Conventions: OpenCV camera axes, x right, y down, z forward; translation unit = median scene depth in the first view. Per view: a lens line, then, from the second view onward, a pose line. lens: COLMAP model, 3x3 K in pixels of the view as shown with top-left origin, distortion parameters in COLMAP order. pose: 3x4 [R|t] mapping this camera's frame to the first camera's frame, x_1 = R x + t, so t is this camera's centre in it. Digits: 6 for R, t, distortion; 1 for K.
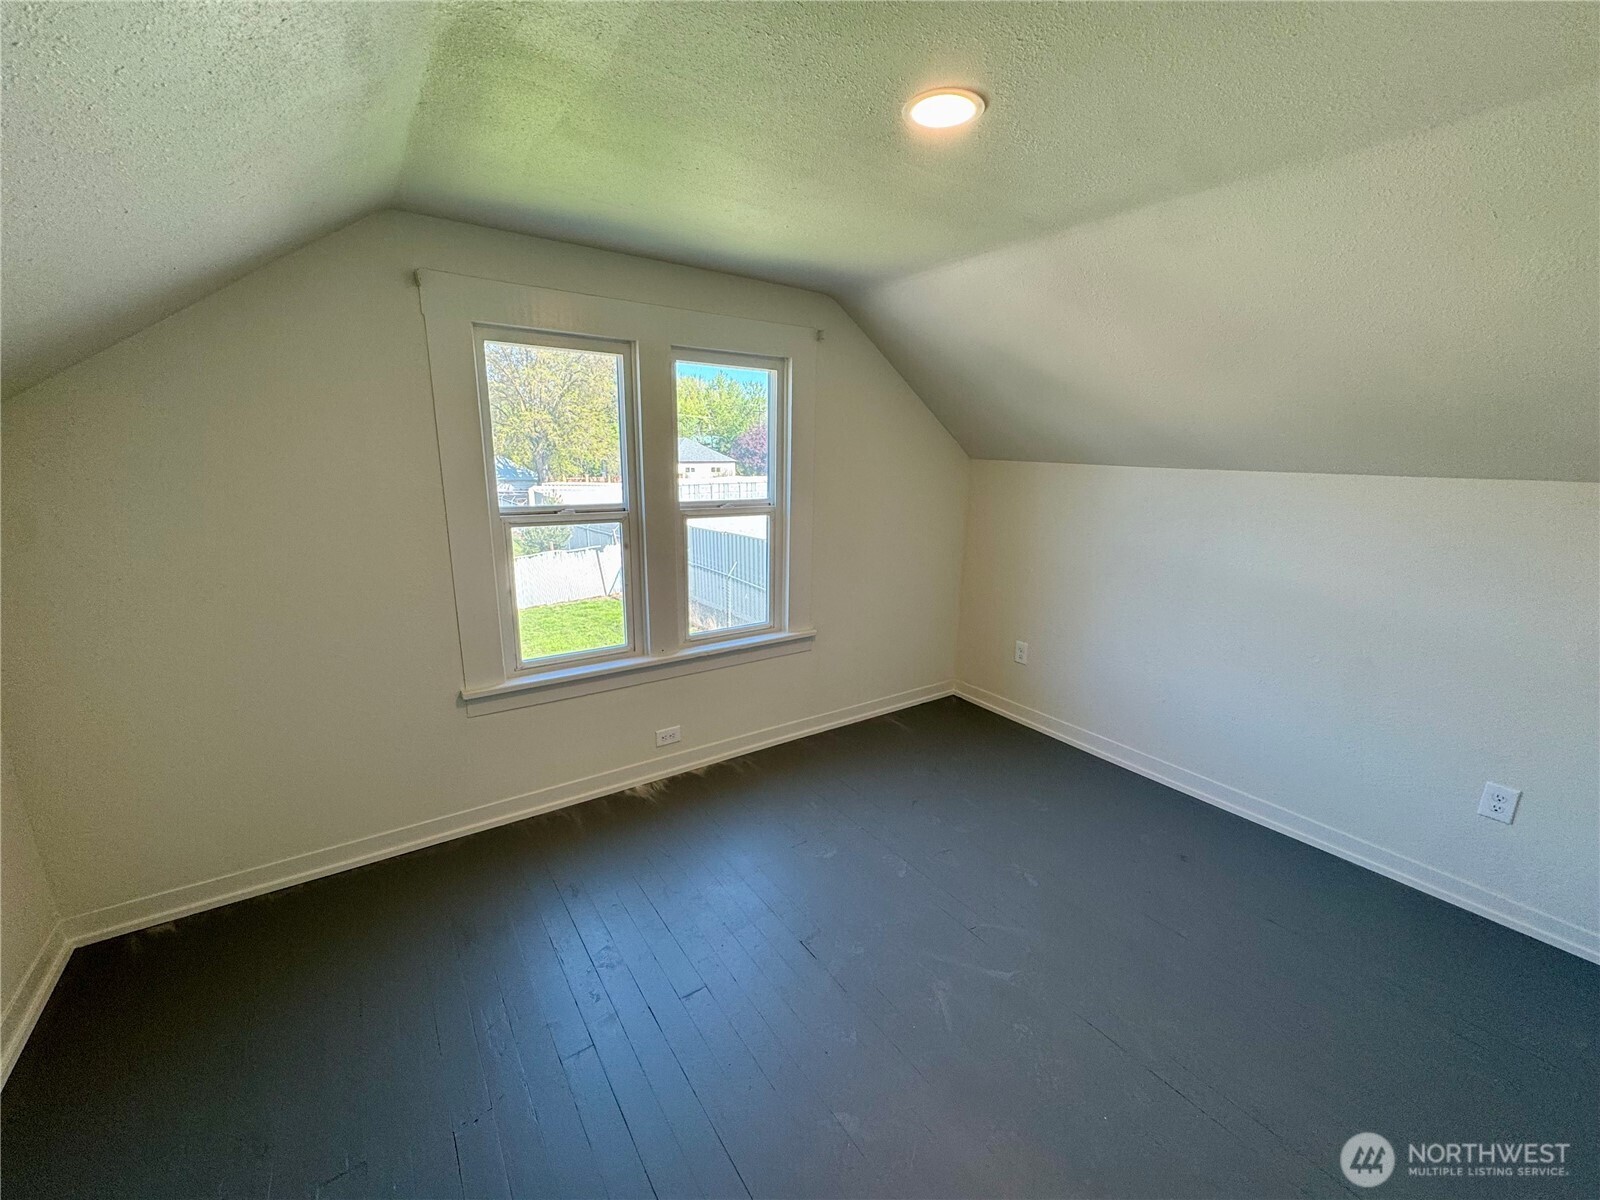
lens RADIAL K [[647.8, 0, 807.2], [0, 647.8, 637.0], [0, 0, 1]] dist [0.000483, 0.000122]
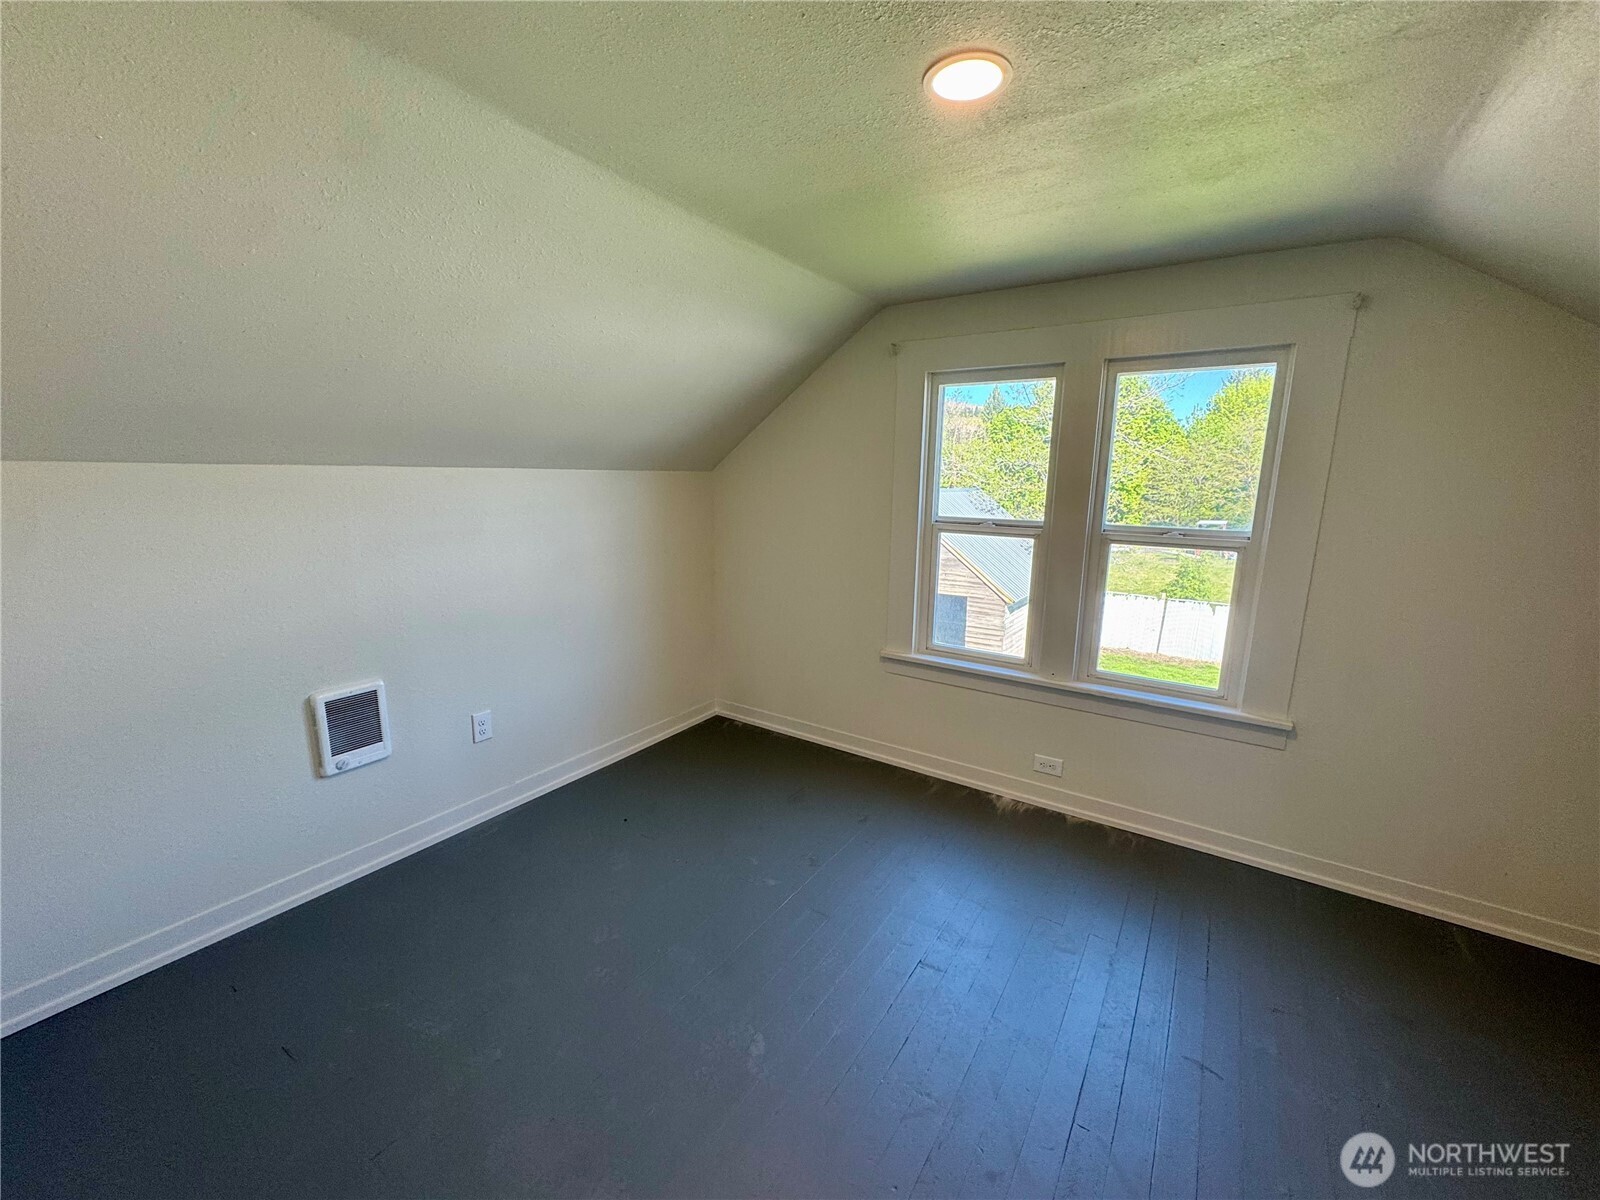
lens RADIAL K [[634.7, 0, 800.0], [0, 634.7, 600.0], [0, 0, 1]] dist [-0.001709, 0.000112]
pose [[0.349599, 0.188138, -0.917815, 0.490855], [-0.248922, 0.963074, 0.102601, -0.089175], [0.903227, 0.192595, 0.383521, 0.283477]]
